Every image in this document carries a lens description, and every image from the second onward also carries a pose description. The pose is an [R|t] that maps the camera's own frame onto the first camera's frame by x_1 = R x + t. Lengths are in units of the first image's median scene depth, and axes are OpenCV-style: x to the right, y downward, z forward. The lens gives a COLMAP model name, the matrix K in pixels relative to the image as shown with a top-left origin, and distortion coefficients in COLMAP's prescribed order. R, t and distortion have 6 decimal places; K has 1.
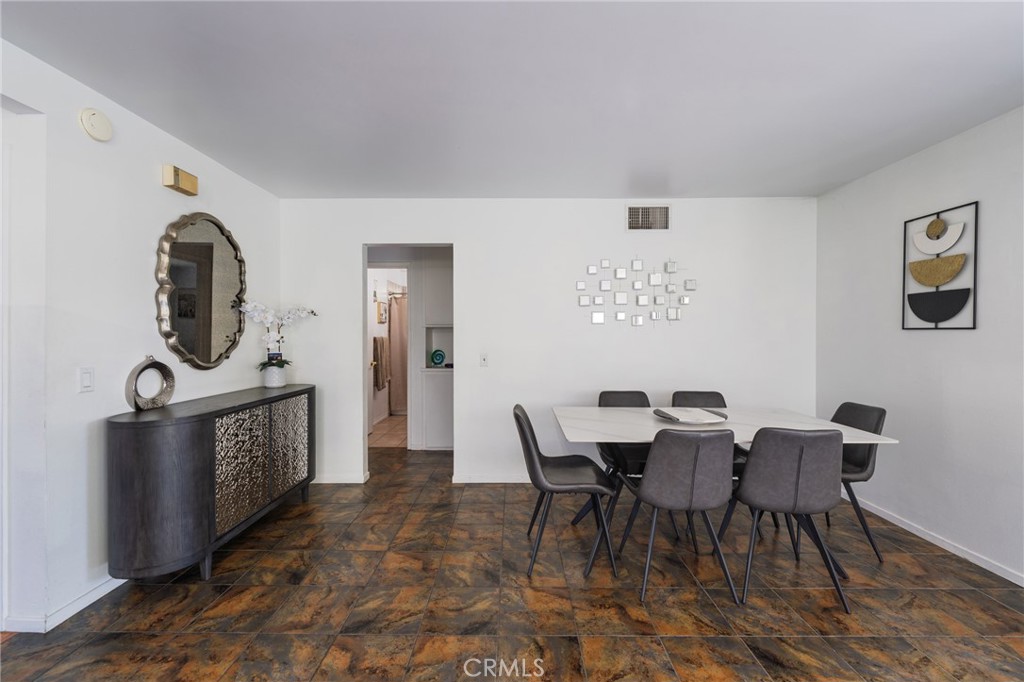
lens RADIAL K [[415.6, 0, 511.7], [0, 415.6, 337.3], [0, 0, 1]] dist [-0.001663, 0.000184]
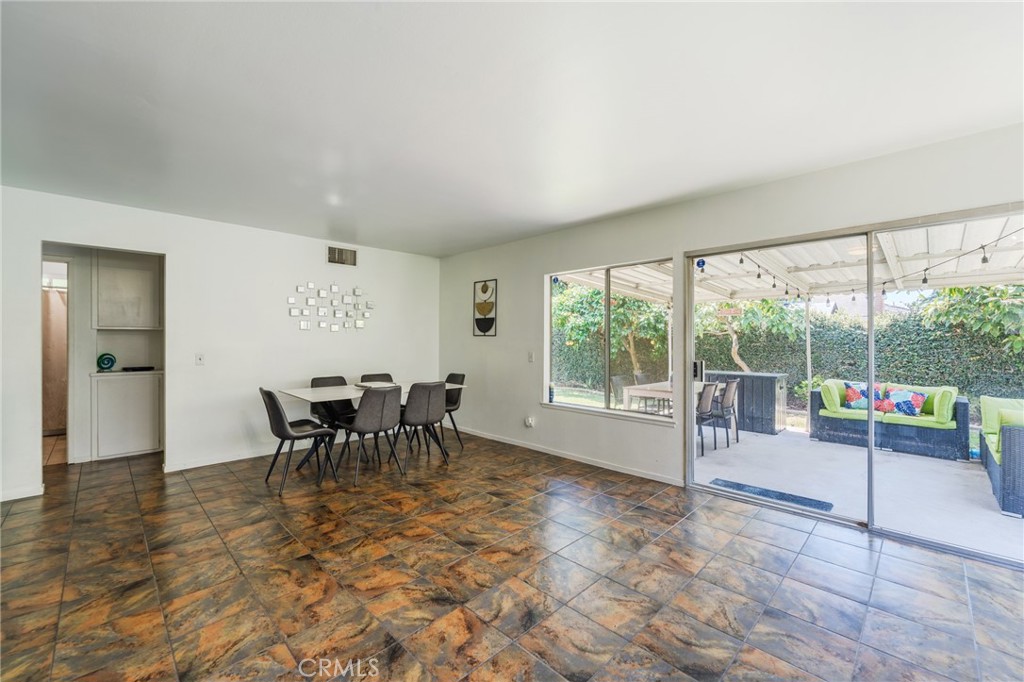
lens RADIAL K [[415.6, 0, 511.7], [0, 415.6, 337.3], [0, 0, 1]] dist [-0.001663, 0.000184]
pose [[0.705670, 0.004046, 0.708529, -0.378218], [-0.000103, 0.999984, -0.005608, -0.000170], [-0.708540, 0.003884, 0.705660, -0.586954]]
